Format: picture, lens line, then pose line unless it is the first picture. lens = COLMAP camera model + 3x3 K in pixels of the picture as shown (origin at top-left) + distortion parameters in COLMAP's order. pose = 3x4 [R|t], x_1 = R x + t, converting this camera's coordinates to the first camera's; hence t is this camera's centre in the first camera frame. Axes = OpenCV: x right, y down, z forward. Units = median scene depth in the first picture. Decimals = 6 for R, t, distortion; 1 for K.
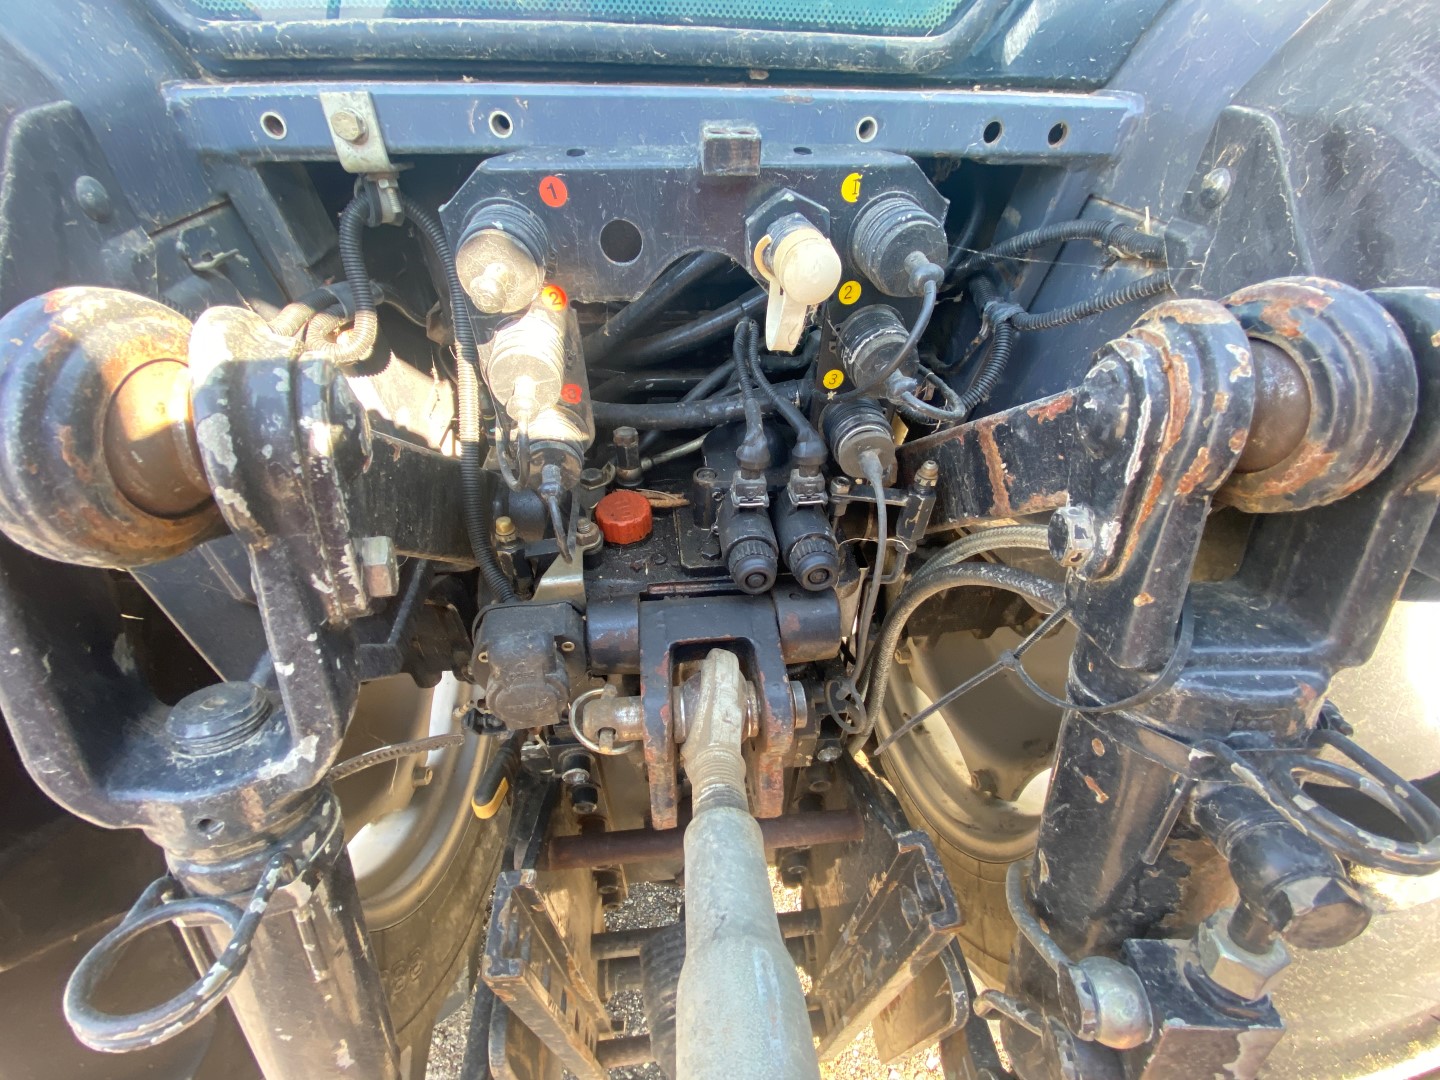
lens RADIAL K [[555.5, 0, 719.0], [0, 555.5, 550.5], [0, 0, 1]] dist [0.051688, -0.032923]
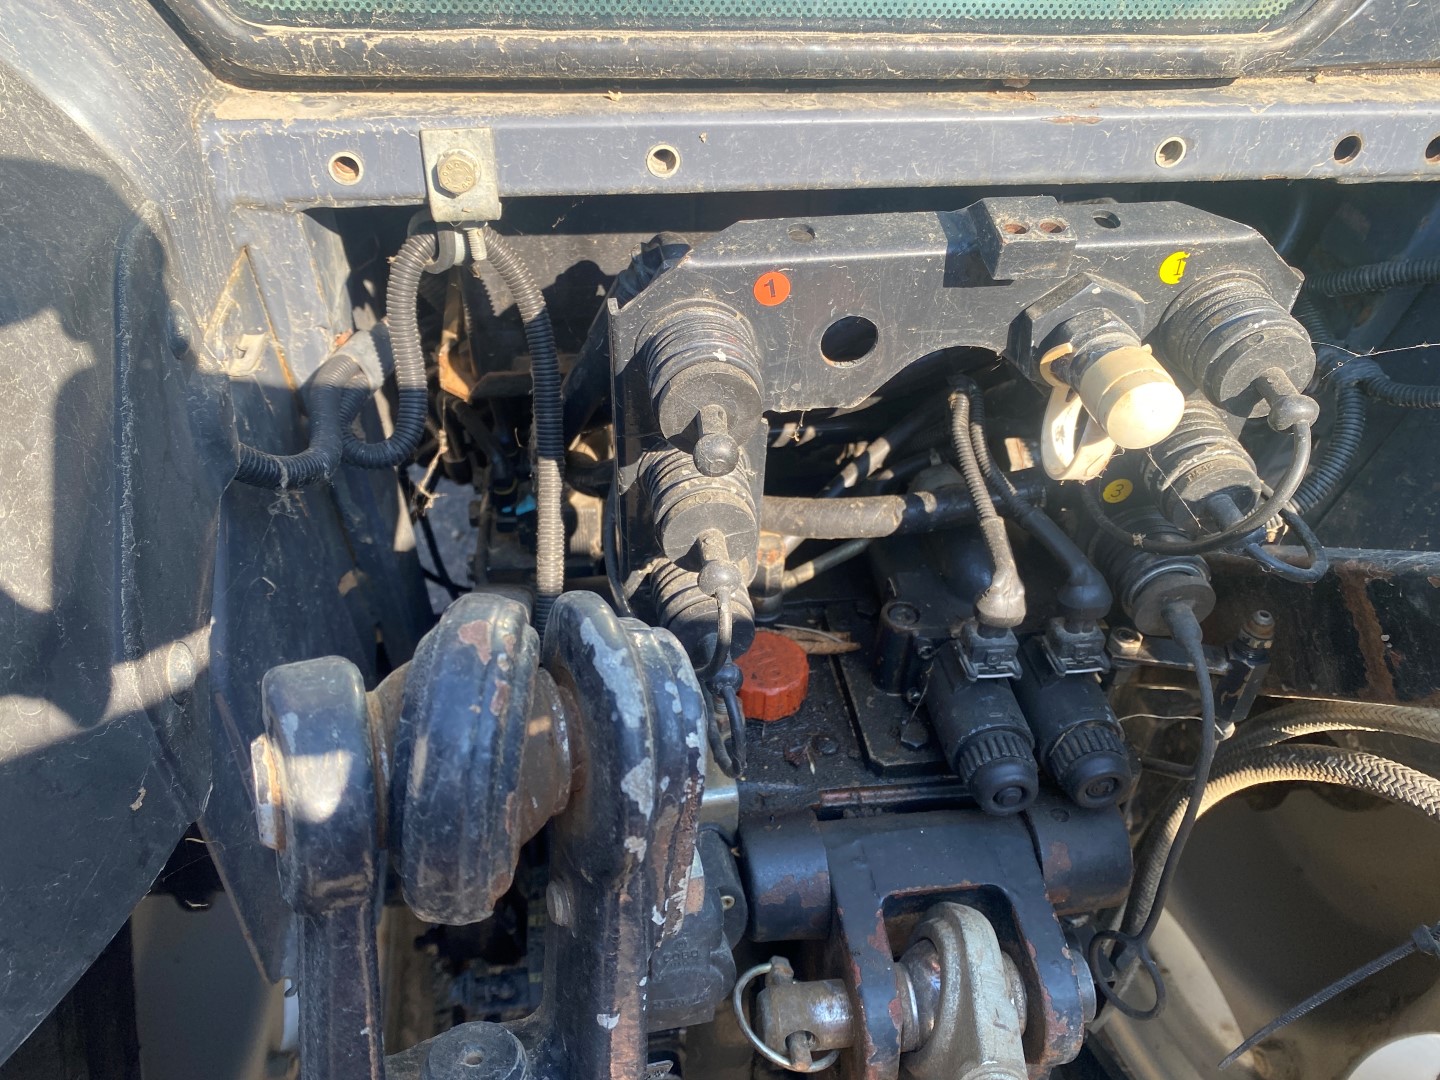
lens RADIAL K [[1108.8, 0, 710.6], [0, 1108.8, 539.5], [0, 0, 1]] dist [0.007249, 0.001913]
pose [[0.999667, -0.006536, 0.024951, -0.333088], [0.007398, 0.999374, -0.034596, -0.217404], [-0.024709, 0.034769, 0.999090, -0.324913]]
